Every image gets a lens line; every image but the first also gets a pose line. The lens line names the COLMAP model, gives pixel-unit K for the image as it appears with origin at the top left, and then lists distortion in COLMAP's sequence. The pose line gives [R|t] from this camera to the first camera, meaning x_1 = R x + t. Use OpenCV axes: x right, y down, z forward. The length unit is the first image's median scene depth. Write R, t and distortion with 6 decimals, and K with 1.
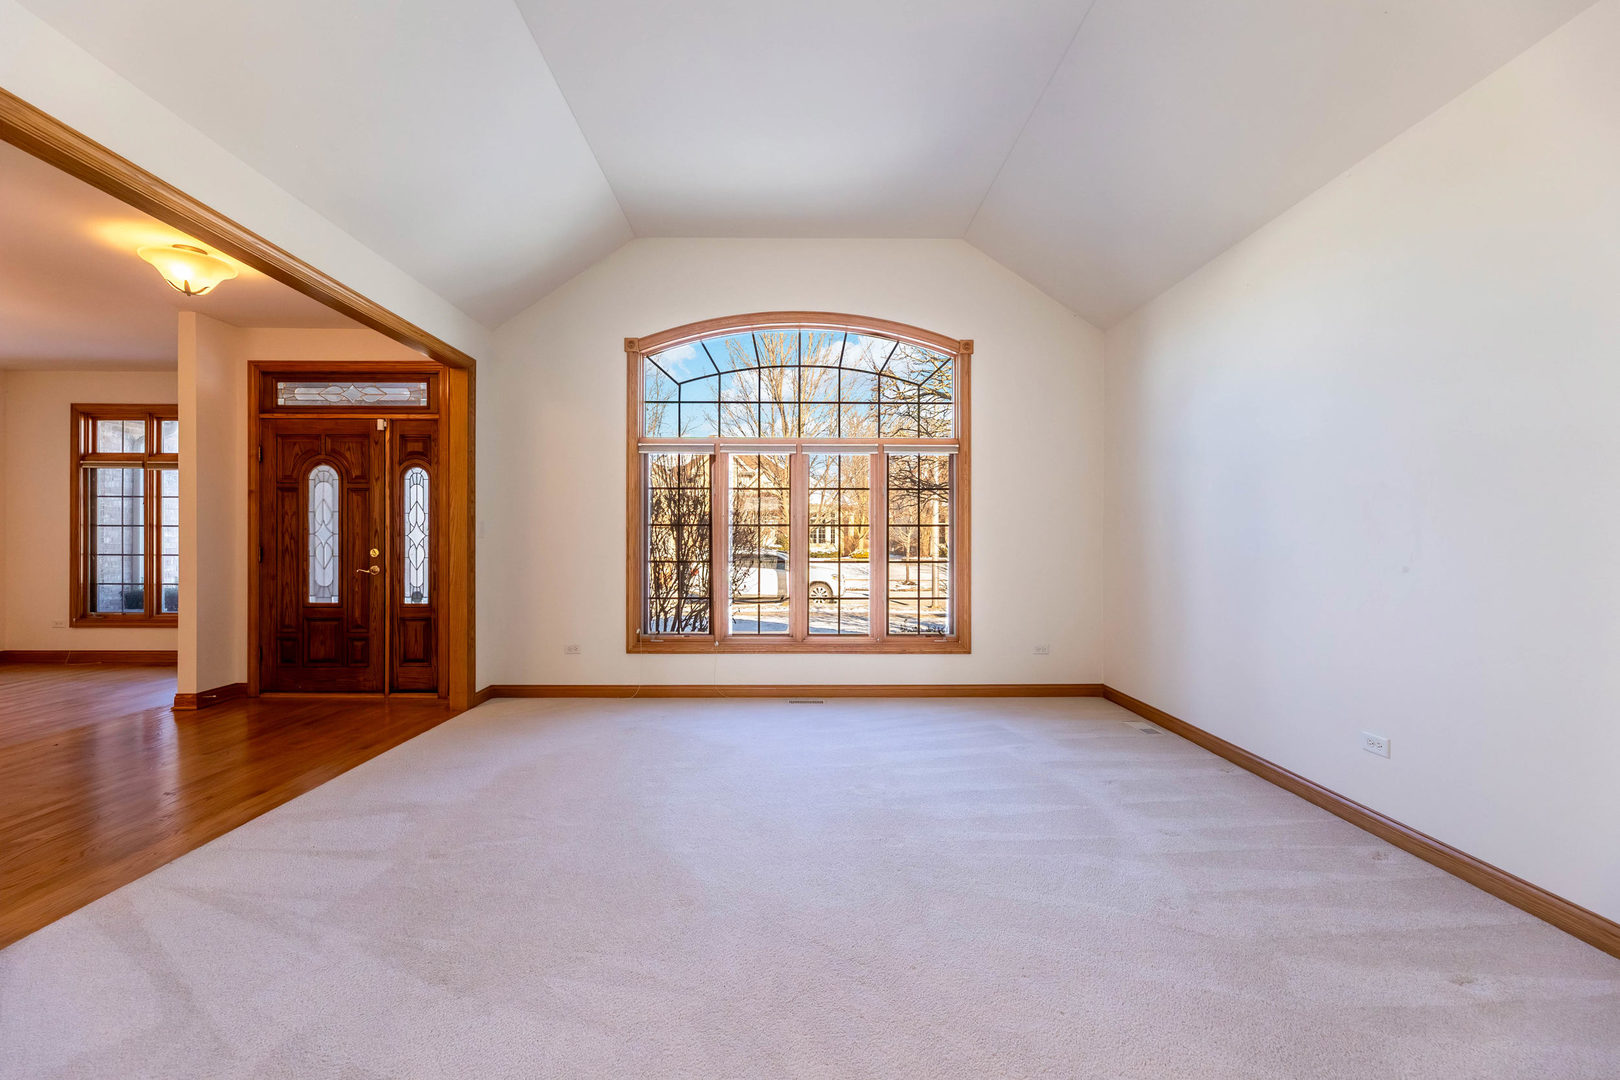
lens RADIAL K [[613.7, 0, 808.8], [0, 613.7, 552.6], [0, 0, 1]] dist [-0.000929, -0.000019]
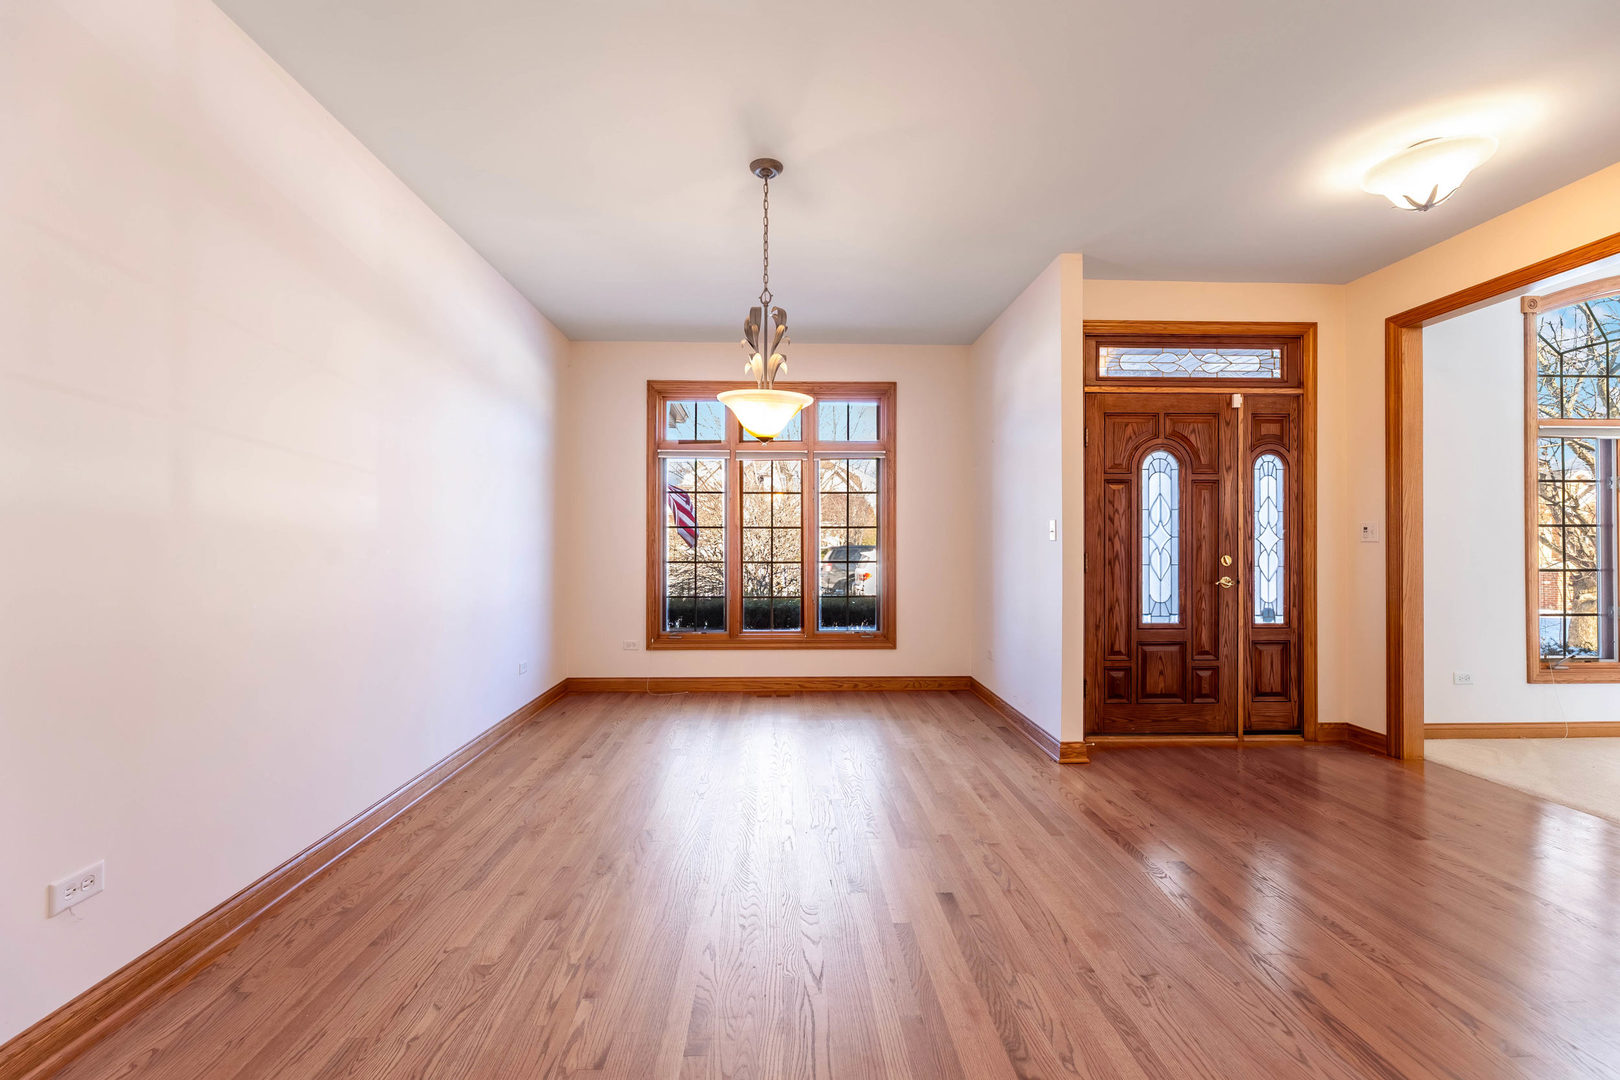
lens RADIAL K [[672.5, 0, 789.9], [0, 672.5, 539.5], [0, 0, 1]] dist [-0.002120, -0.000252]
pose [[0.999679, -0.001312, 0.025303, -1.296212], [0.001414, 0.999991, -0.003990, -0.024386], [-0.025297, 0.004024, 0.999672, 0.134643]]
